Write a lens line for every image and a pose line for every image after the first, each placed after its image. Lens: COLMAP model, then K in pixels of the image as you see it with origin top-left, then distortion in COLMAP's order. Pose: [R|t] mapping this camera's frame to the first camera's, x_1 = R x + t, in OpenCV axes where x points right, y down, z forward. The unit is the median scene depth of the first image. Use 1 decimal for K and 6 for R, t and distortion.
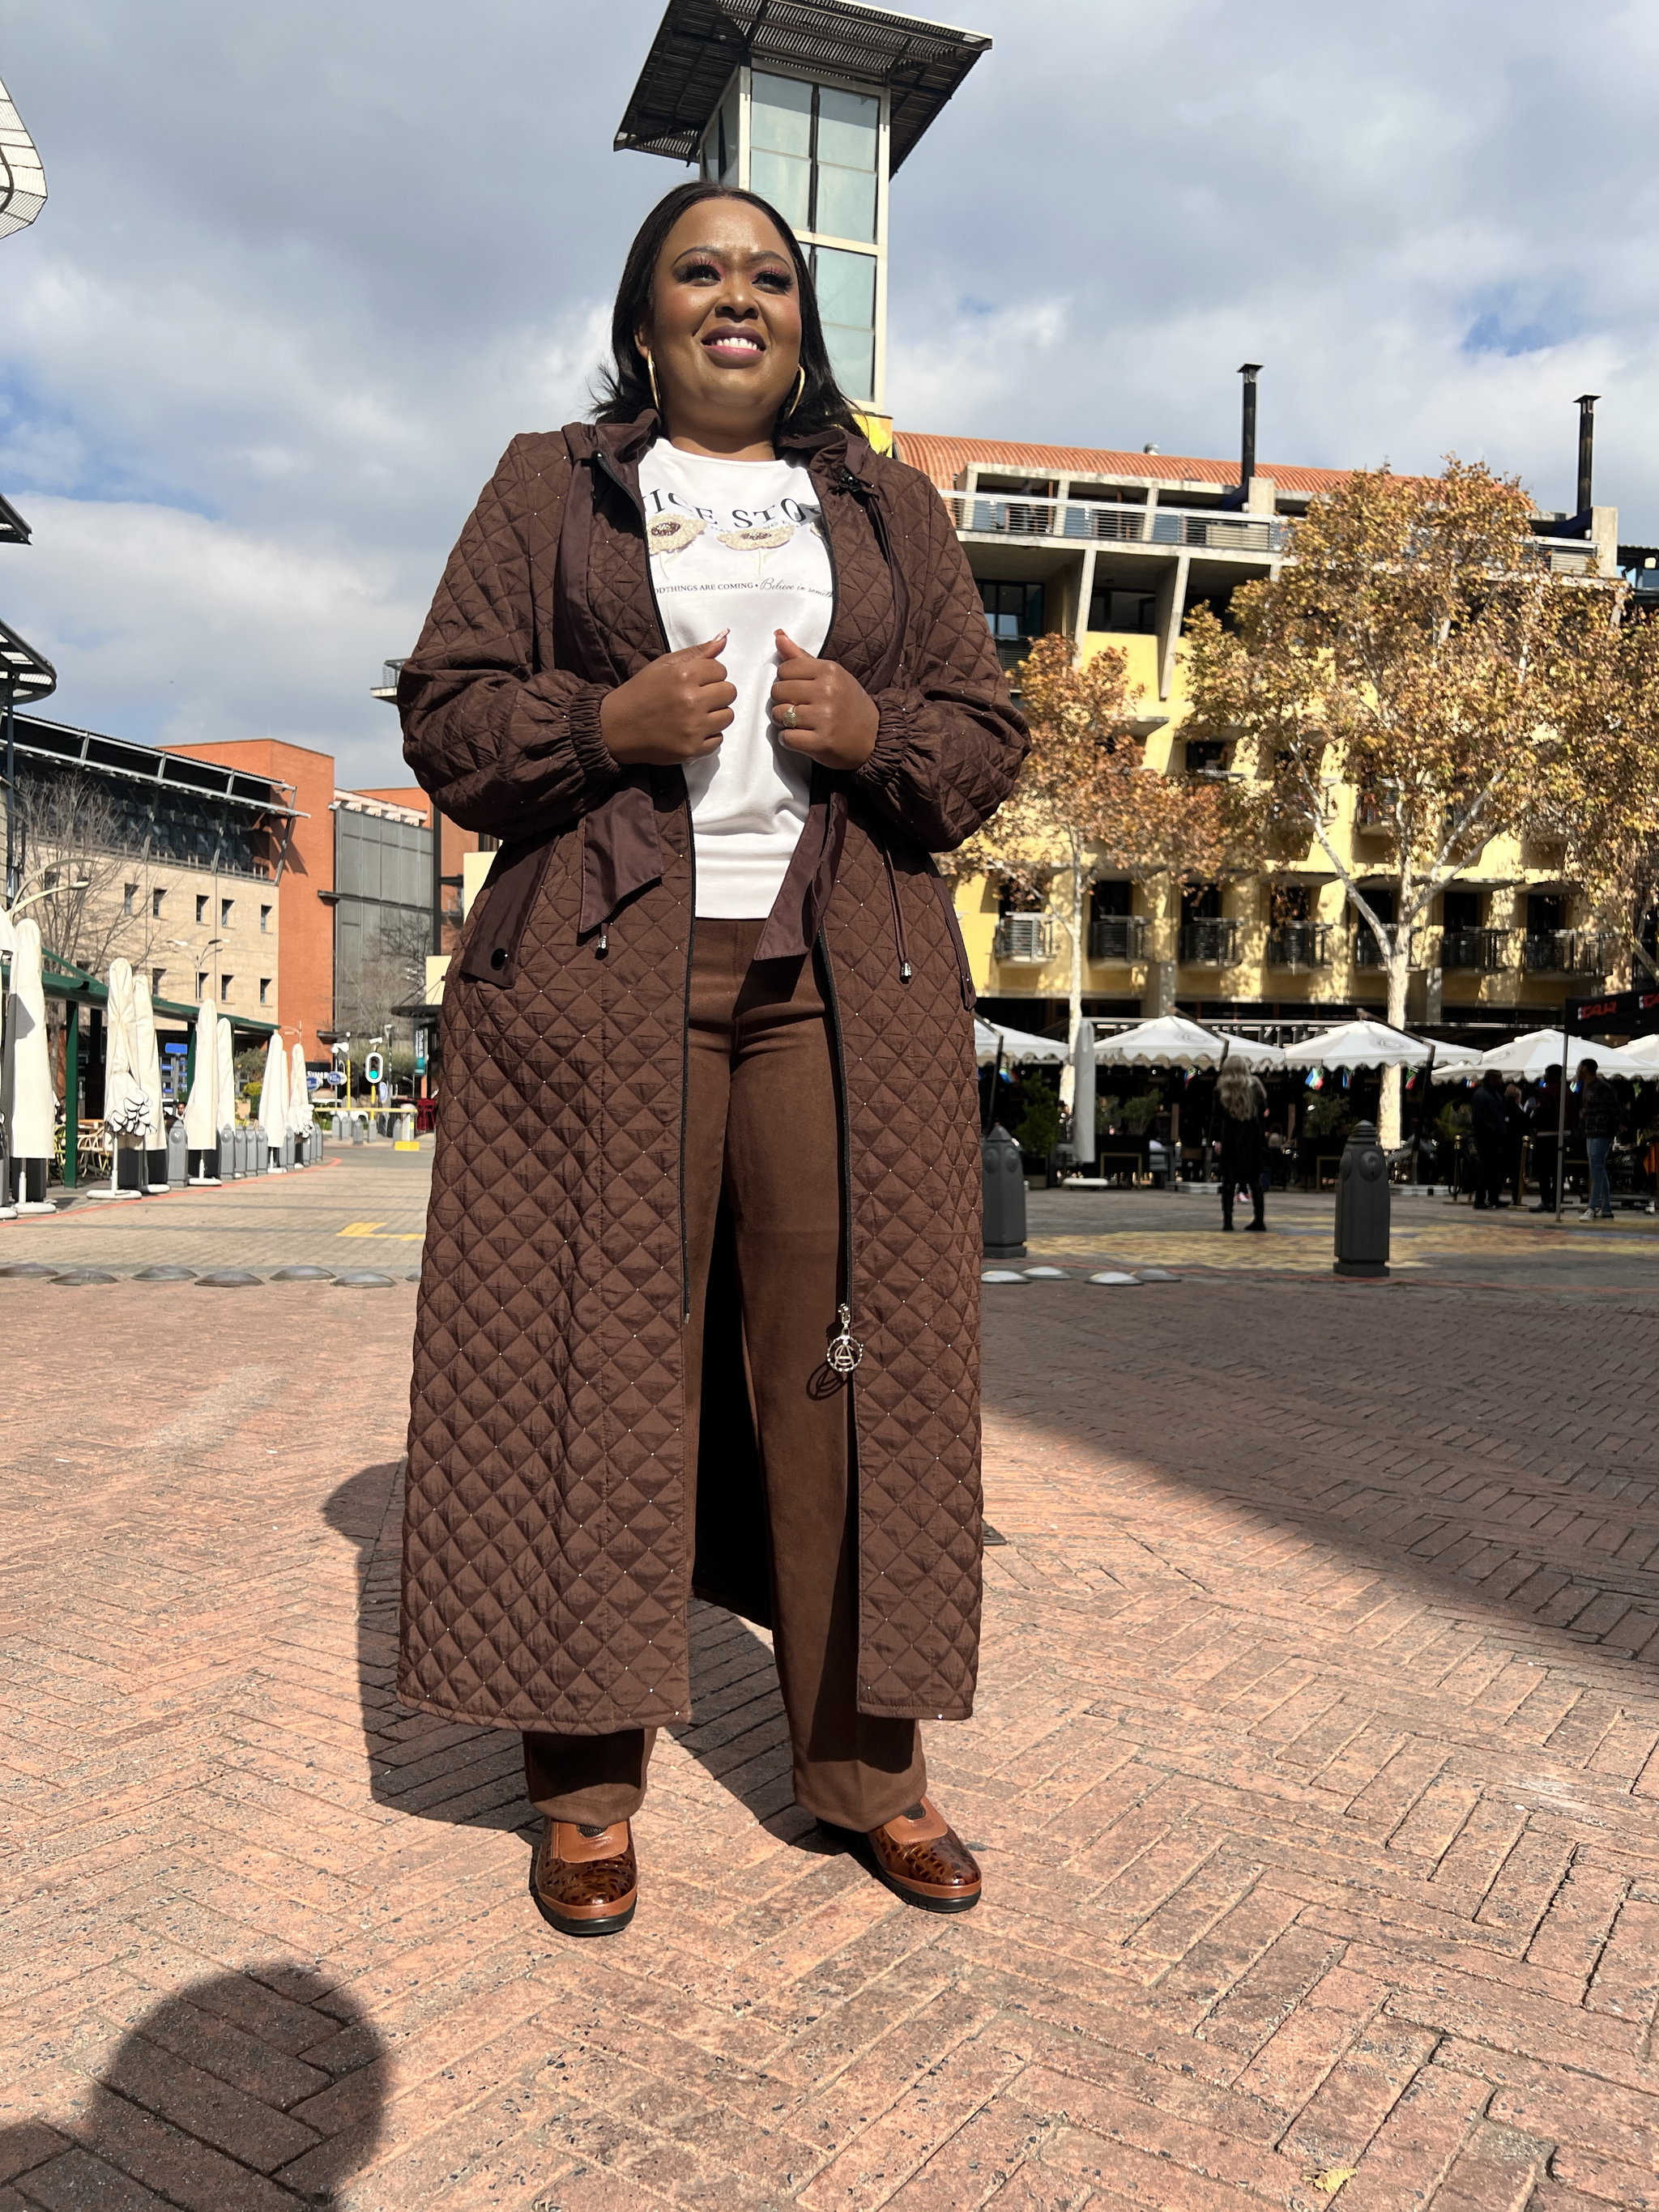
lens RADIAL K [[1662.2, 0, 831.8], [0, 1662.2, 1125.1], [0, 0, 1]] dist [0.041106, -0.049097]
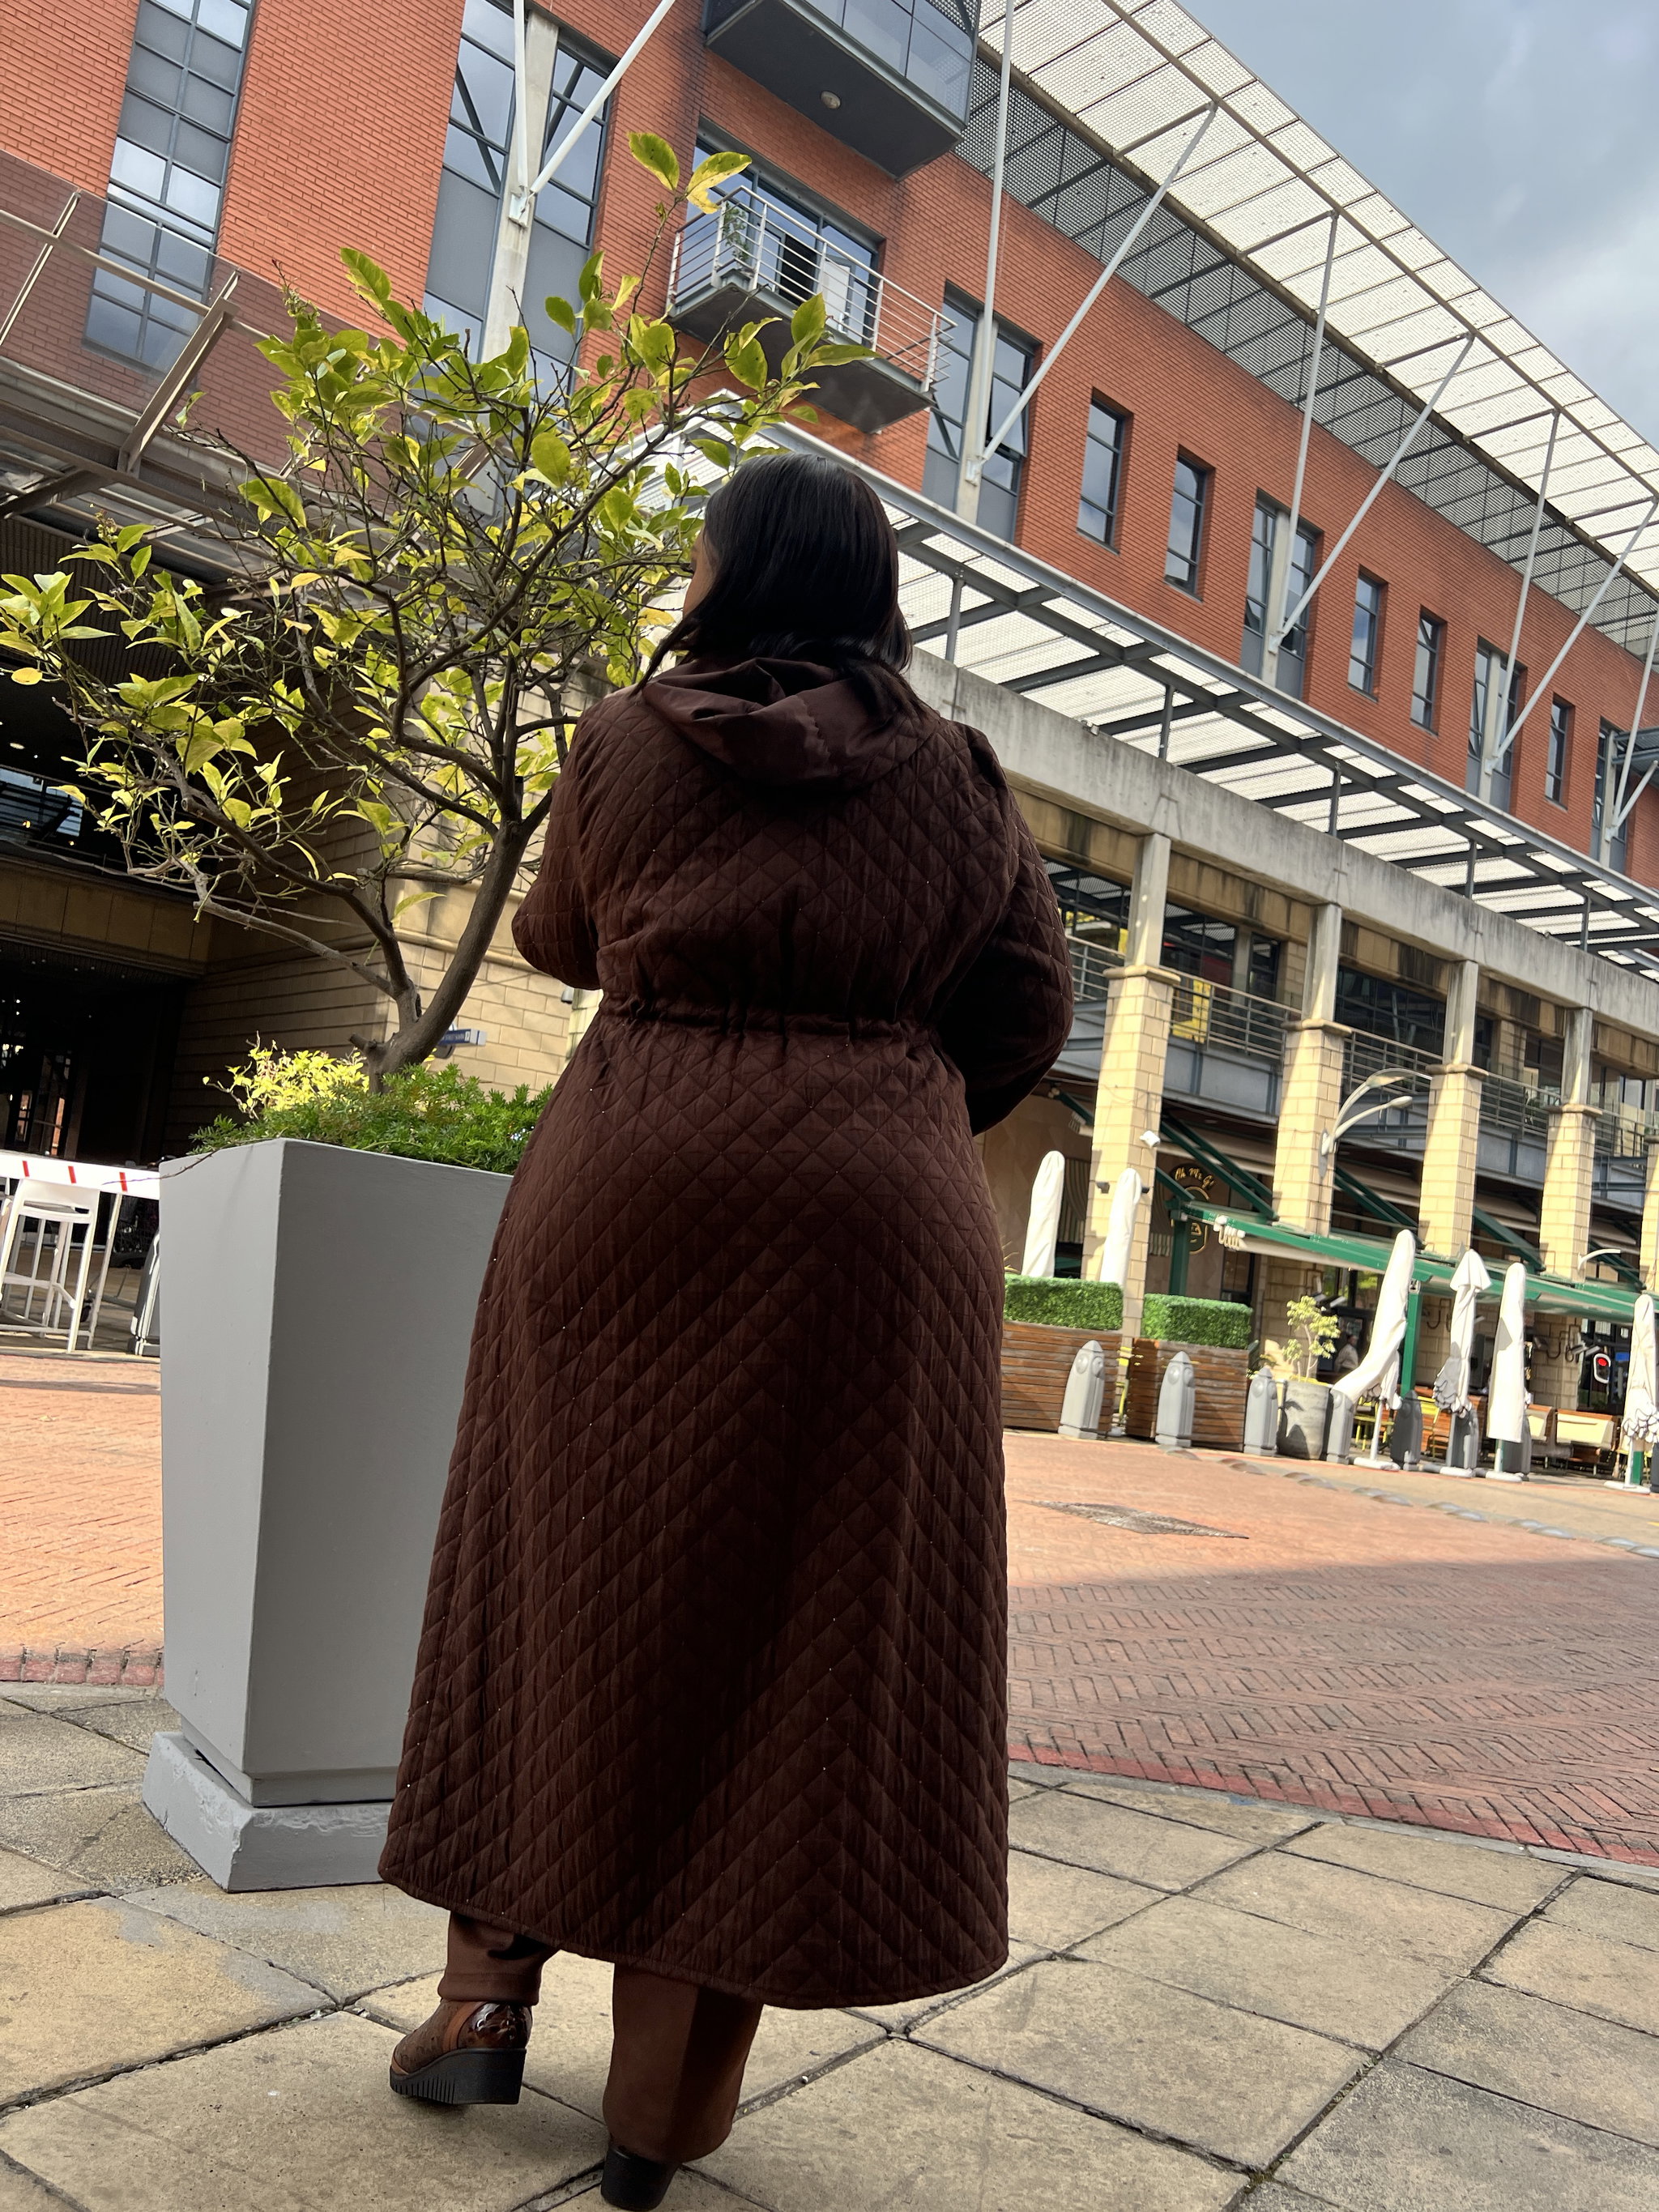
lens RADIAL K [[1662.2, 0, 820.8], [0, 1662.2, 1107.3], [0, 0, 1]] dist [0.041106, -0.049097]
pose [[0.486143, -0.054179, -0.872198, 0.234706], [-0.123451, 0.983809, -0.129921, -0.000339], [0.865115, 0.170834, 0.471584, -0.084813]]
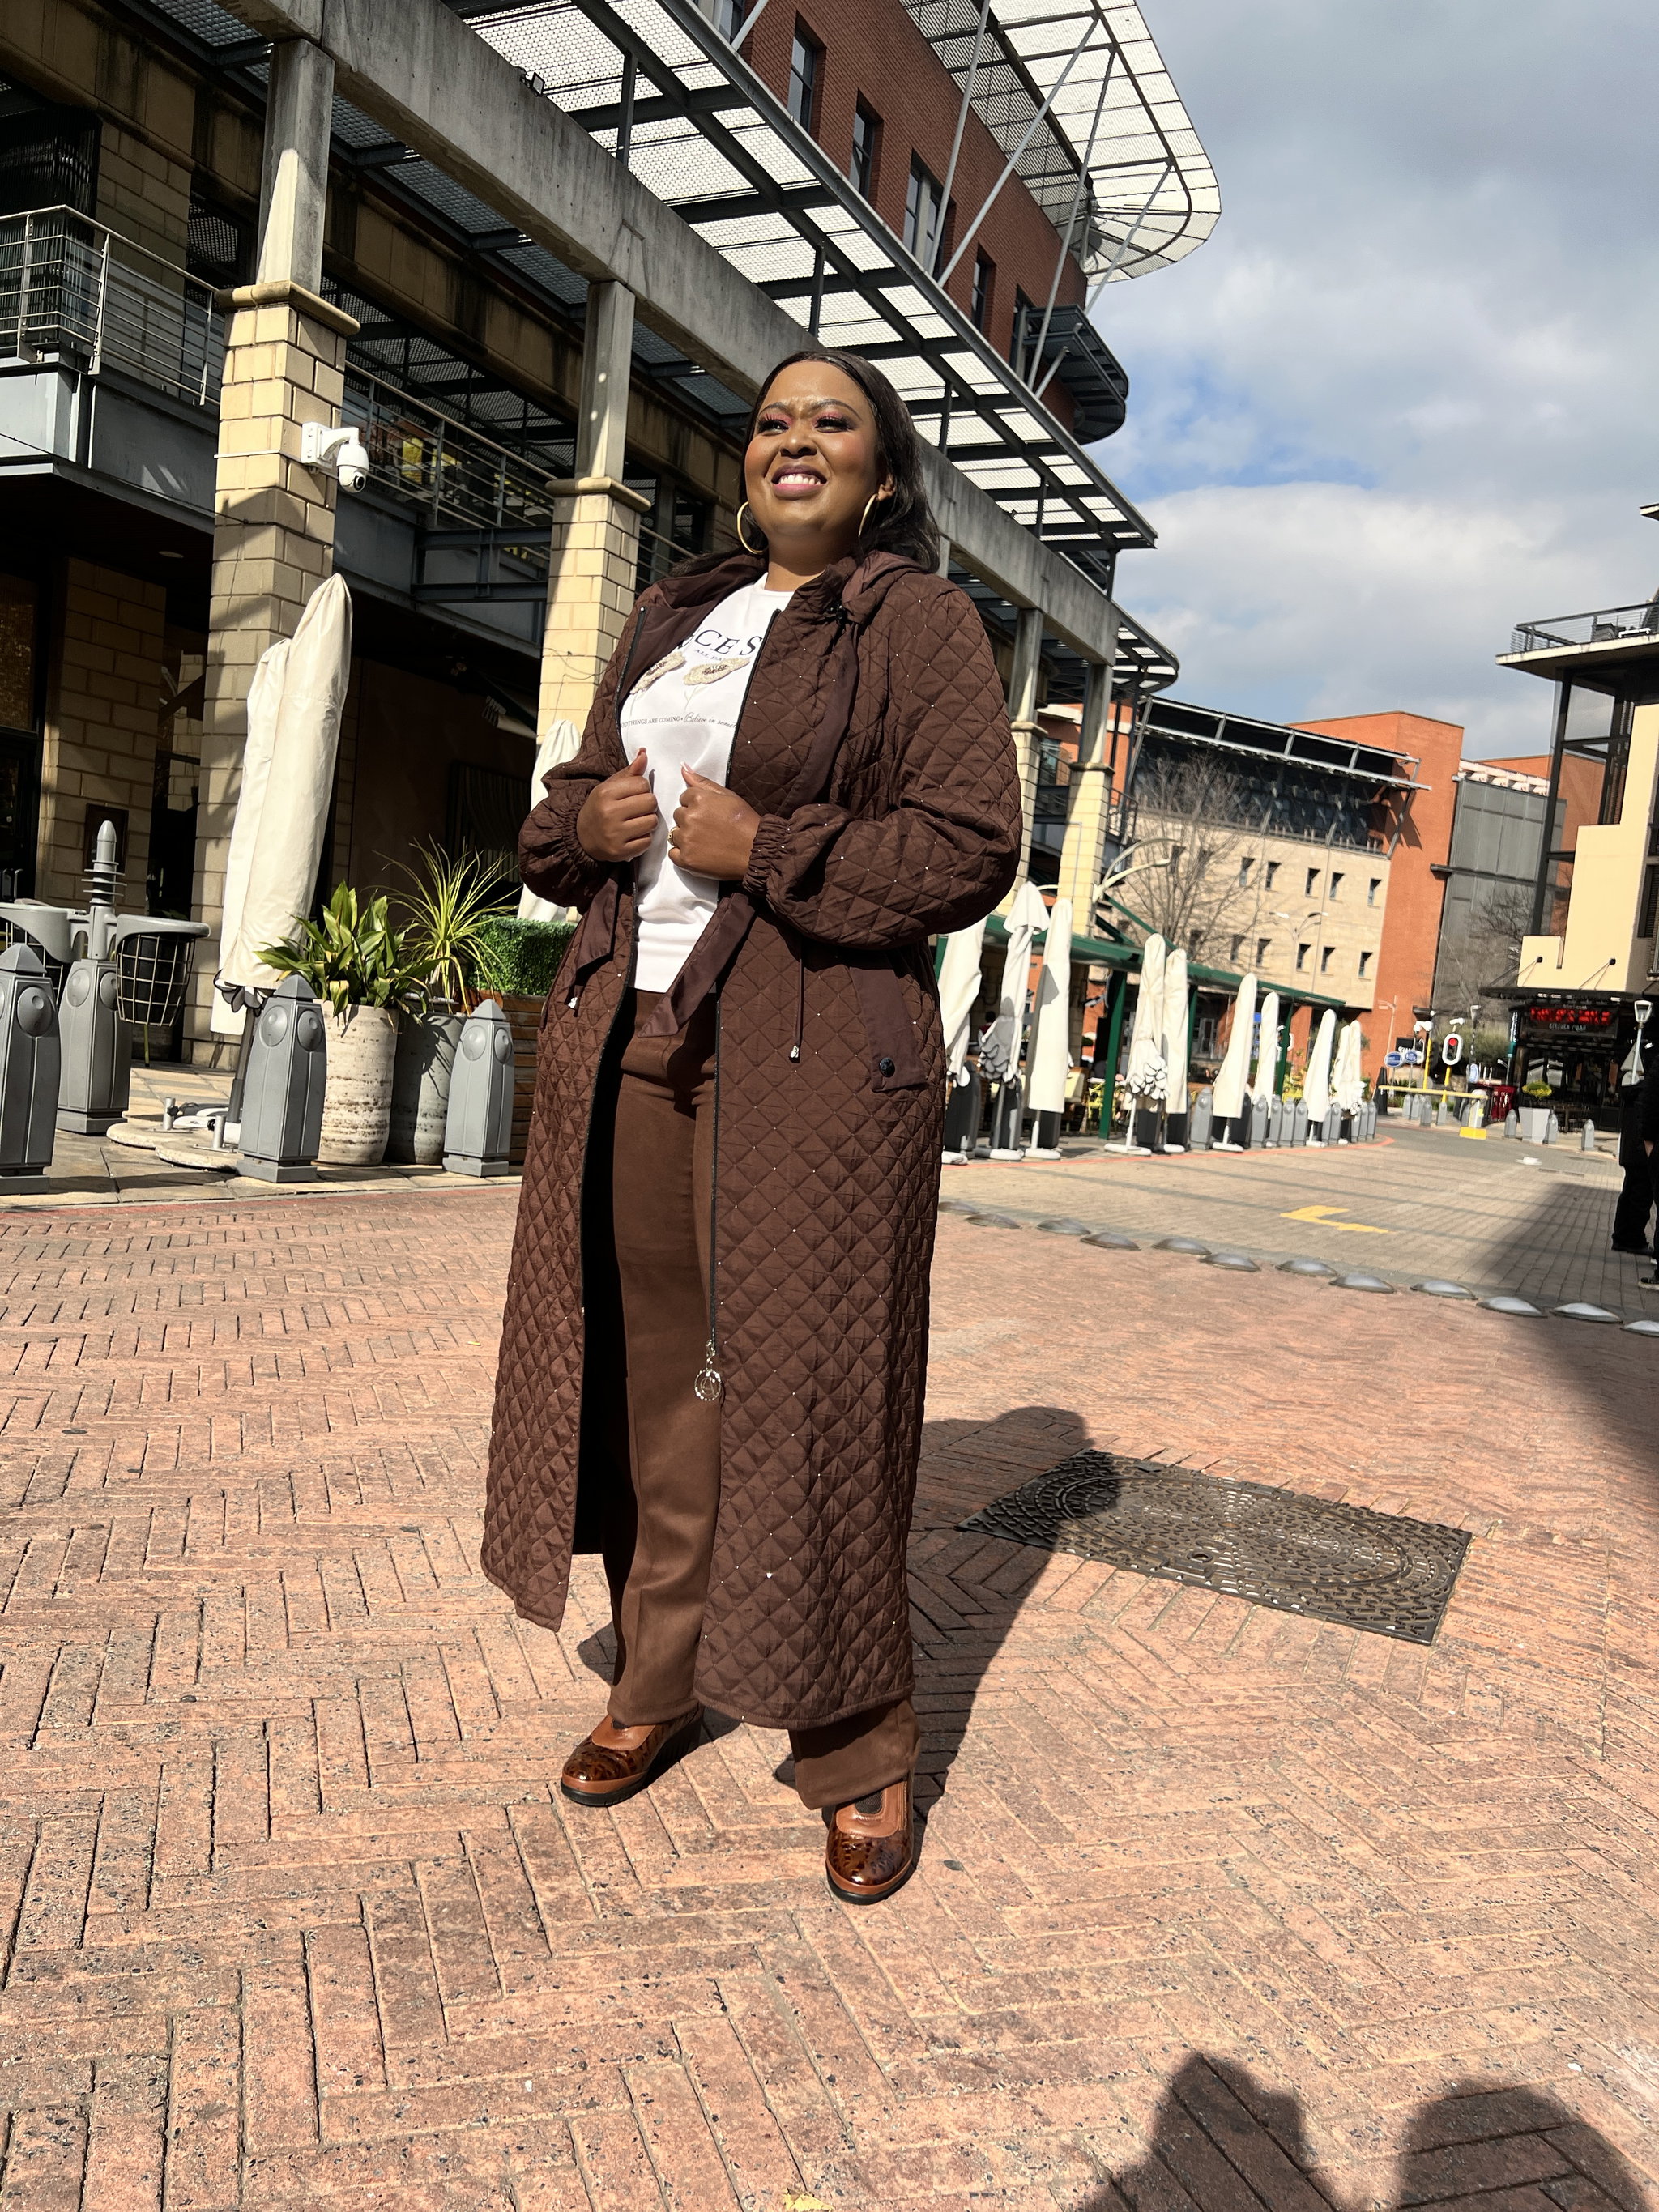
lens RADIAL K [[1662.2, 0, 828.0], [0, 1662.2, 1136.5], [0, 0, 1]] dist [0.041106, -0.049097]
pose [[0.796595, 0.106792, -0.595006, 0.039536], [-0.092897, 0.994206, 0.054071, -0.005066], [0.597333, 0.012202, 0.801900, 0.006342]]
